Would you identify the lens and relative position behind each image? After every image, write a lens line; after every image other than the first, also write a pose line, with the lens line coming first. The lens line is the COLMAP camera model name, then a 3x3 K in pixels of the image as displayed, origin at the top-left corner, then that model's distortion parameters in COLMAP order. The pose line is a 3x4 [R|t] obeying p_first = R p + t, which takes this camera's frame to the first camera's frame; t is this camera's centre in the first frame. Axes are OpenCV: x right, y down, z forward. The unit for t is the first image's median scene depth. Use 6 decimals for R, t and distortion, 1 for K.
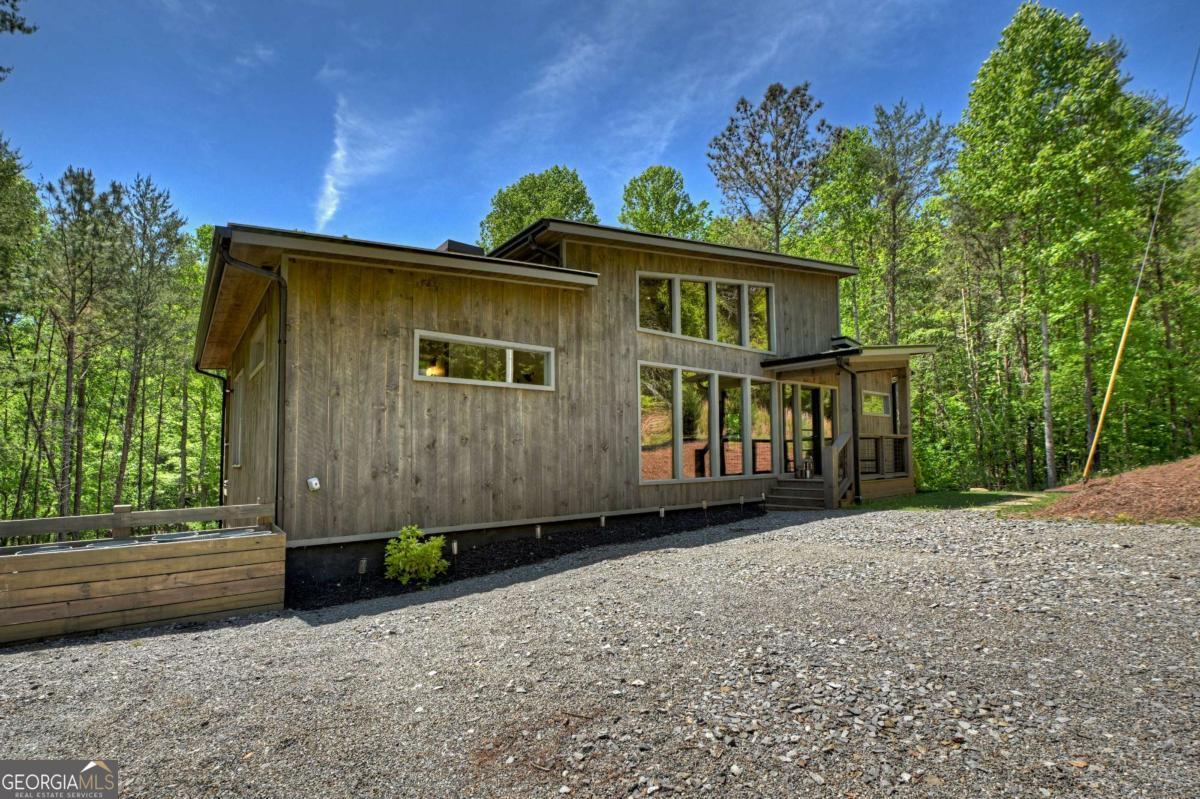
lens RADIAL K [[506.2, 0, 597.9], [0, 506.2, 405.3], [0, 0, 1]] dist [0.000918, 0.000073]
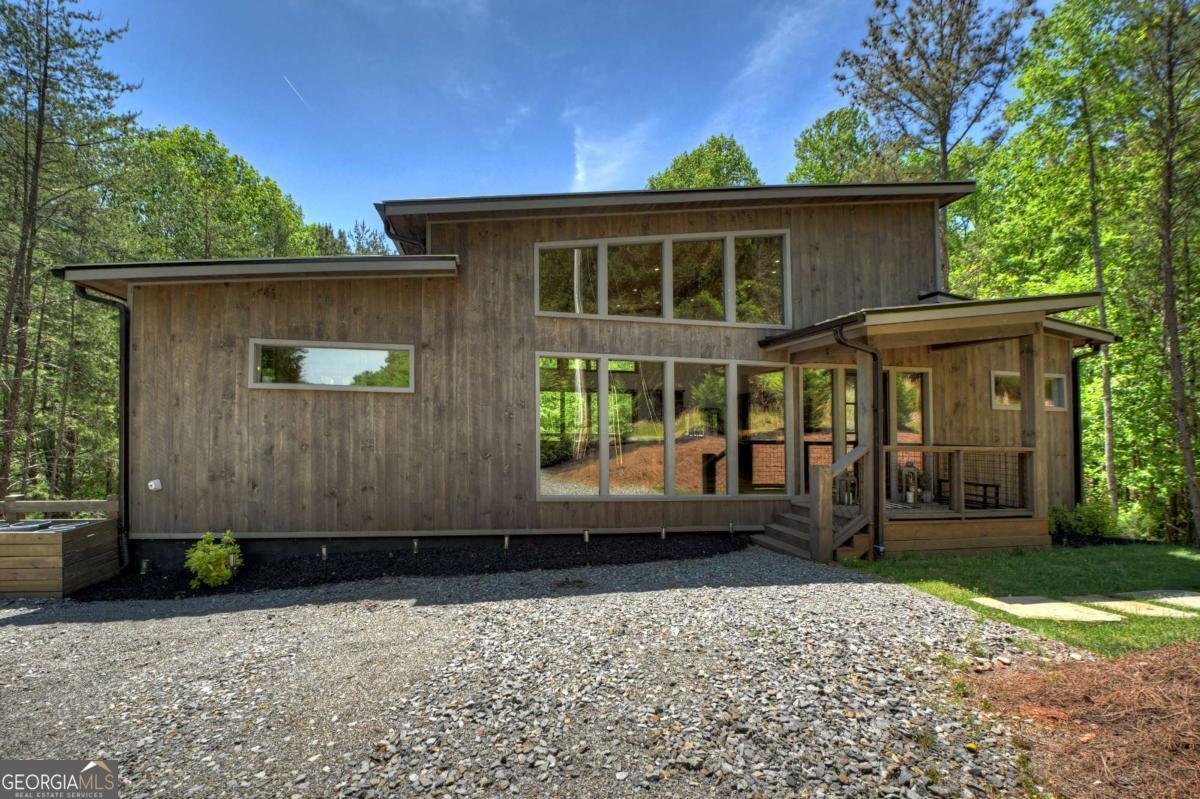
lens RADIAL K [[470.1, 0, 600.6], [0, 470.1, 398.6], [0, 0, 1]] dist [-0.018482, 0.000551]
pose [[0.888629, -0.010254, -0.458512, 0.591298], [0.019895, 0.999671, 0.016202, -0.024786], [0.458195, -0.023519, 0.888540, 0.410152]]
